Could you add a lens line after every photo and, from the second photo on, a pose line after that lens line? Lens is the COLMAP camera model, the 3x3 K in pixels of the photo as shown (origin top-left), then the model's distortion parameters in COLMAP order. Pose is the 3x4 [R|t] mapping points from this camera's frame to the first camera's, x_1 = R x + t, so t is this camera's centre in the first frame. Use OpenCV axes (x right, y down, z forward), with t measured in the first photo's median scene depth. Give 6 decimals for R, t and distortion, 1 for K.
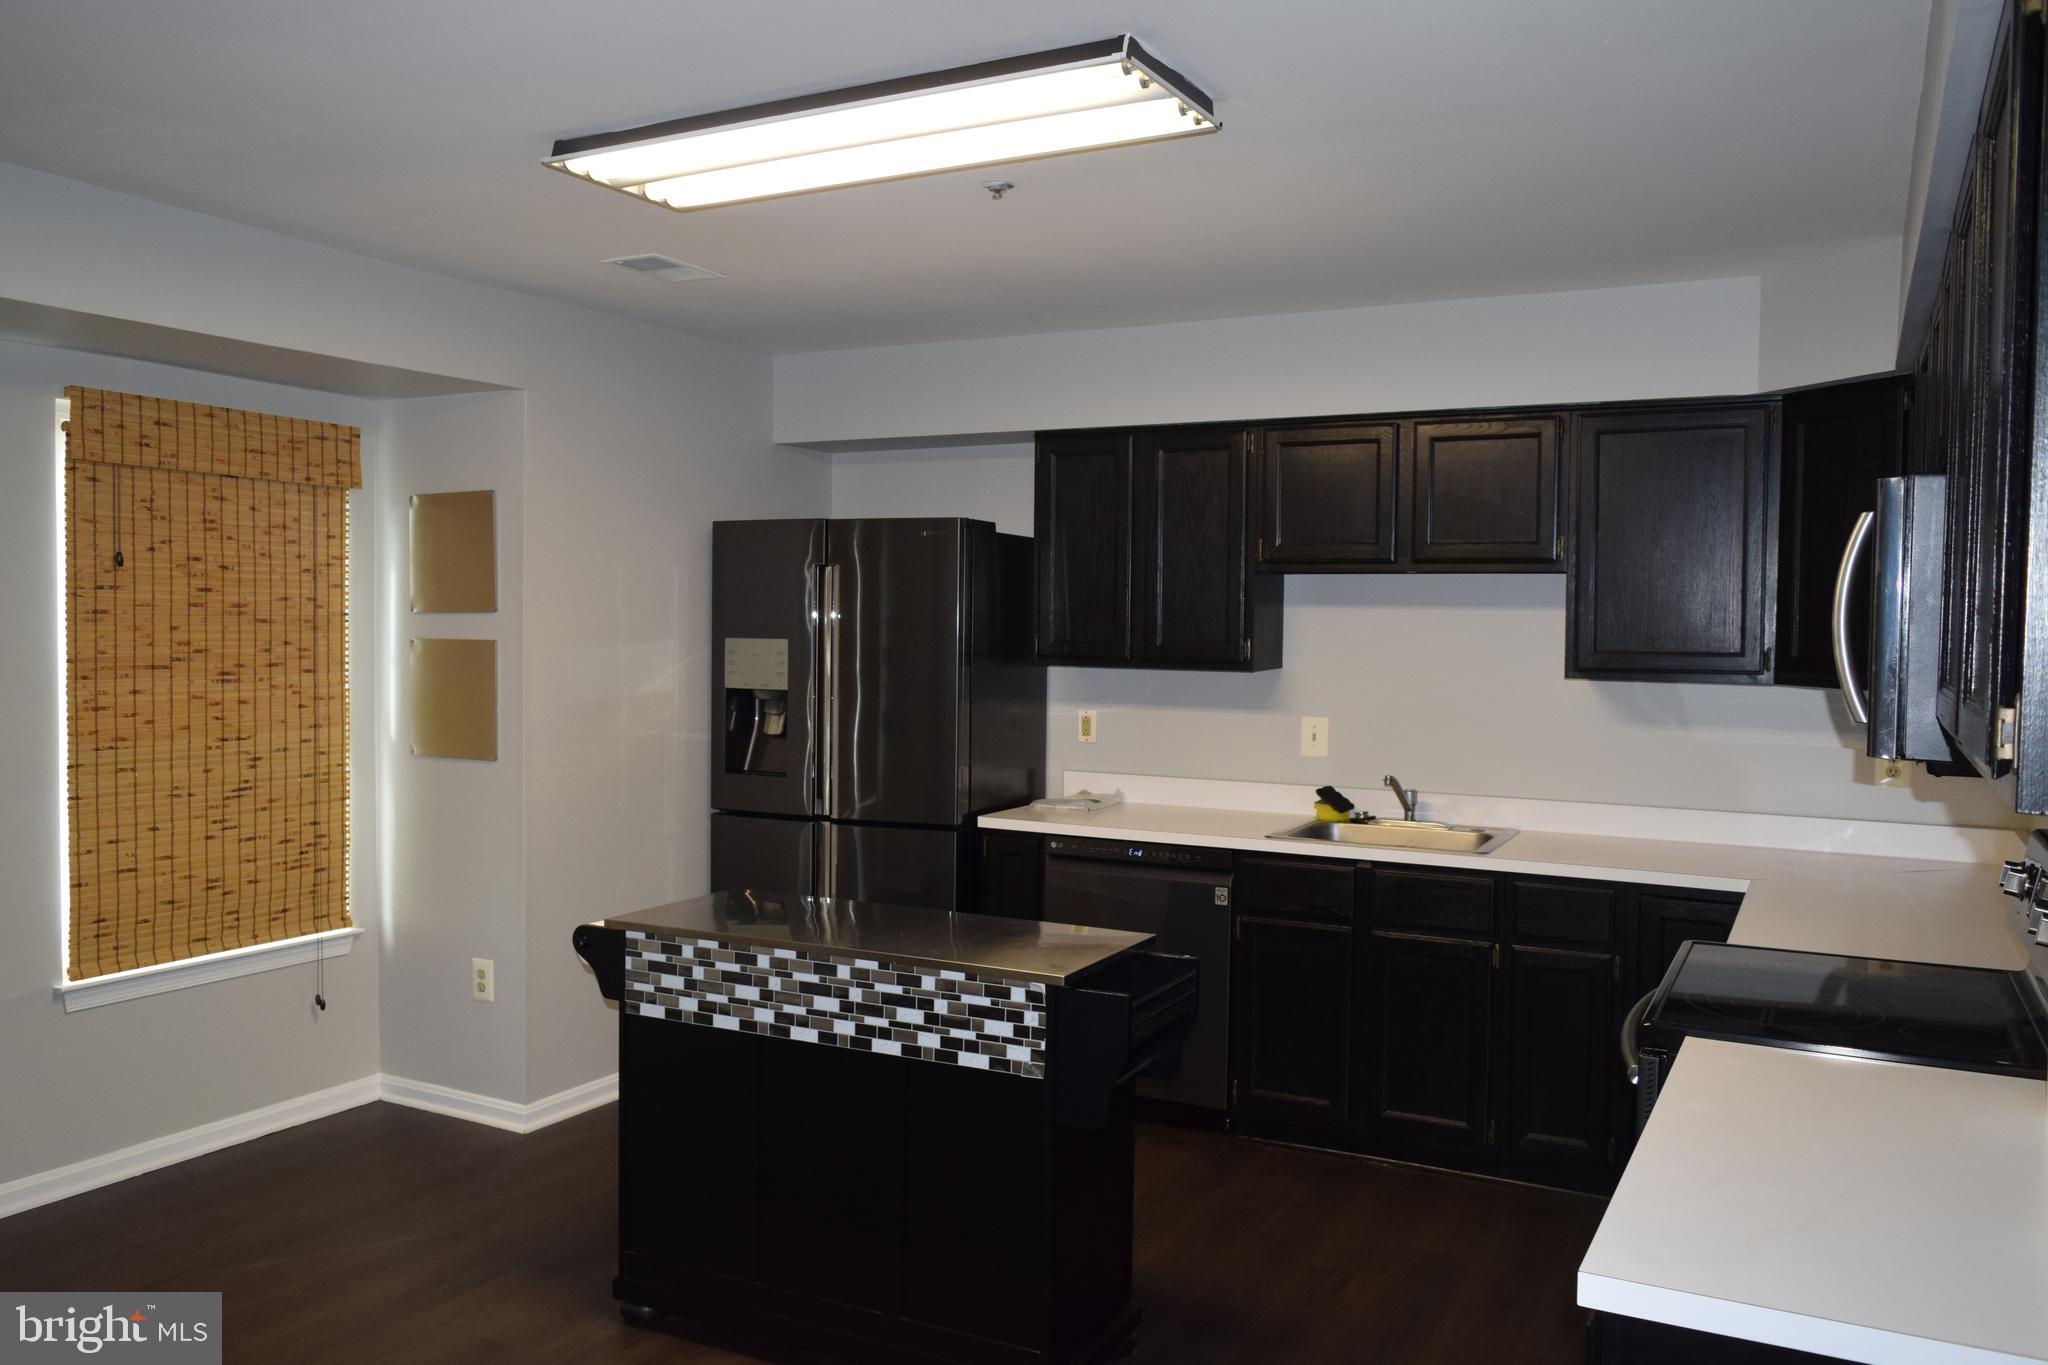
lens RADIAL K [[1588.2, 0, 1016.2], [0, 1588.2, 679.2], [0, 0, 1]] dist [-0.021908, 0.017628]
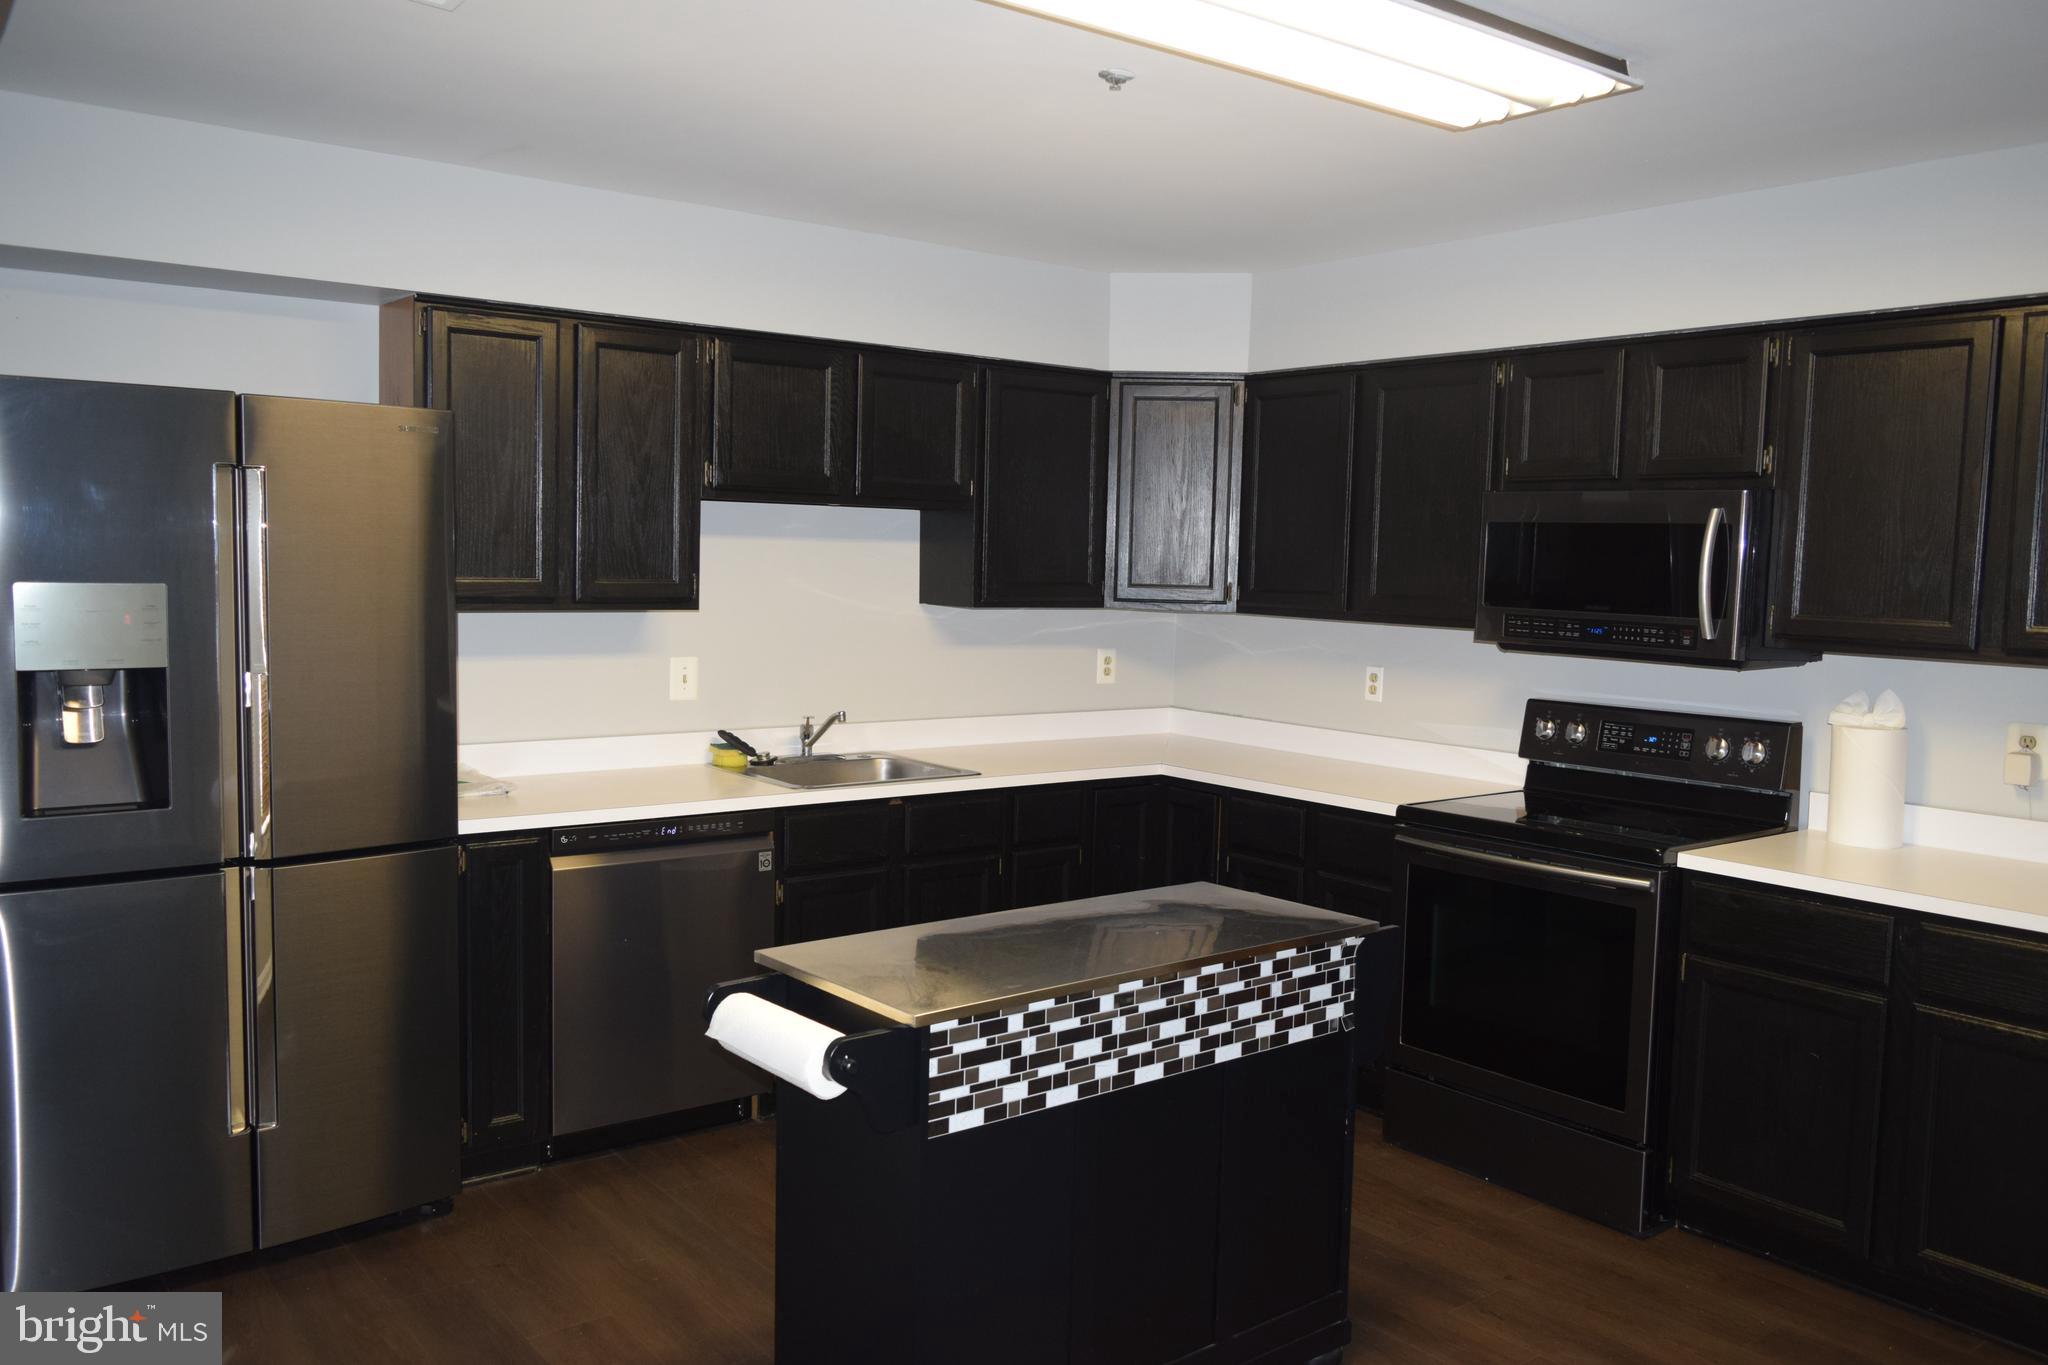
lens RADIAL K [[1588.2, 0, 1020.2], [0, 1588.2, 683.0], [0, 0, 1]] dist [-0.021908, 0.017628]
pose [[0.411164, -0.076492, 0.908346, -0.625016], [0.015057, 0.996907, 0.077134, -0.032338], [-0.911437, -0.018038, 0.411044, 0.498355]]
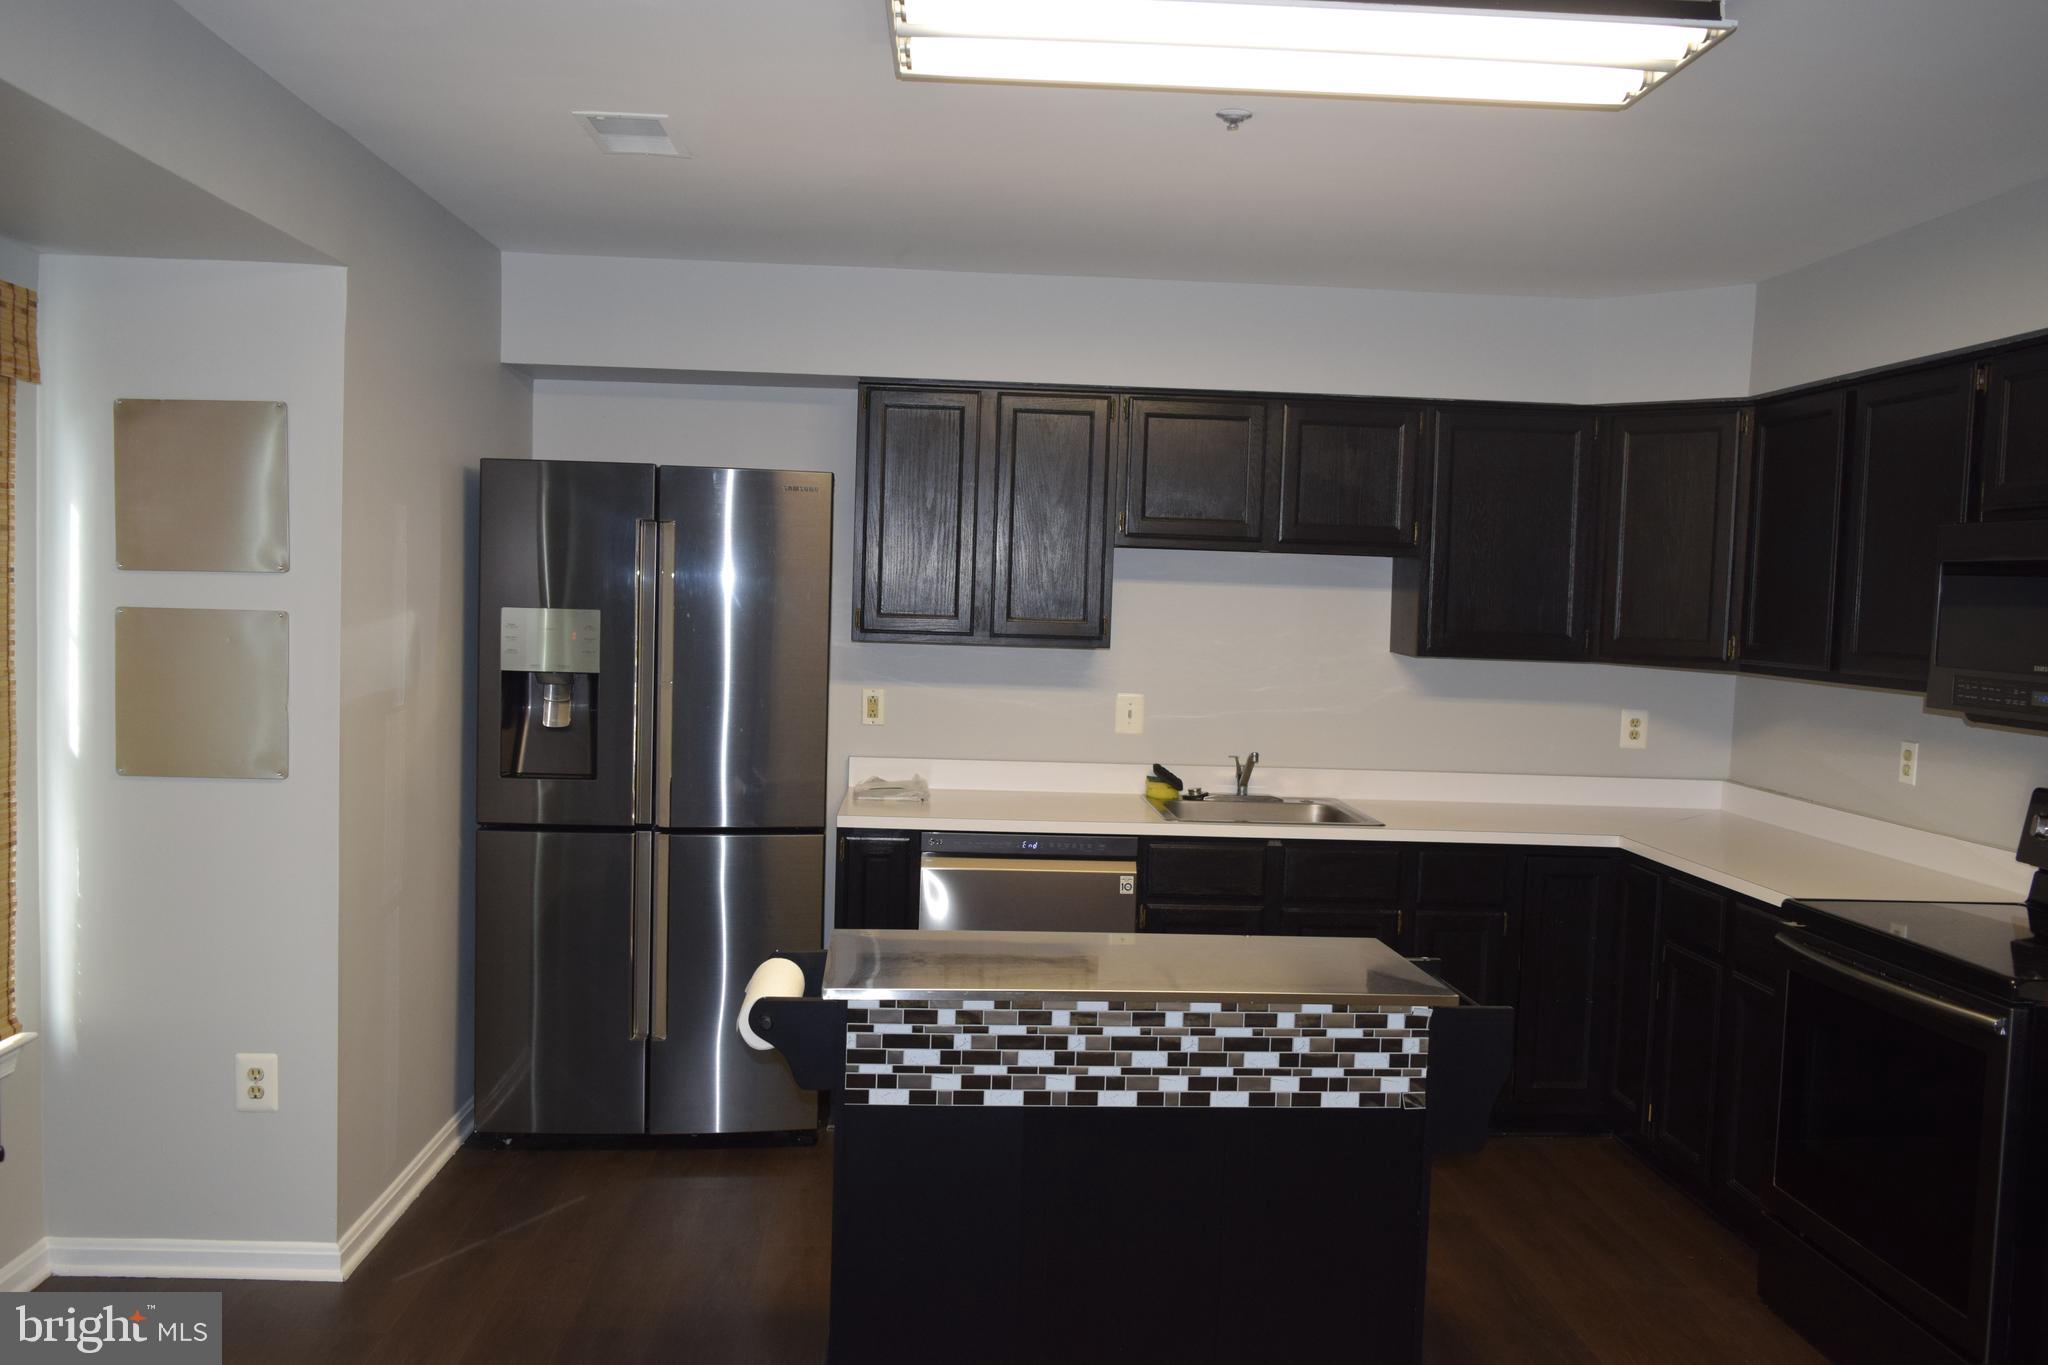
lens RADIAL K [[1588.2, 0, 1018.4], [0, 1588.2, 678.2], [0, 0, 1]] dist [-0.021908, 0.017628]
pose [[0.856222, -0.013250, 0.516438, -0.421232], [-0.002217, 0.999568, 0.029321, -0.016371], [-0.516603, -0.026250, 0.855823, 0.215885]]
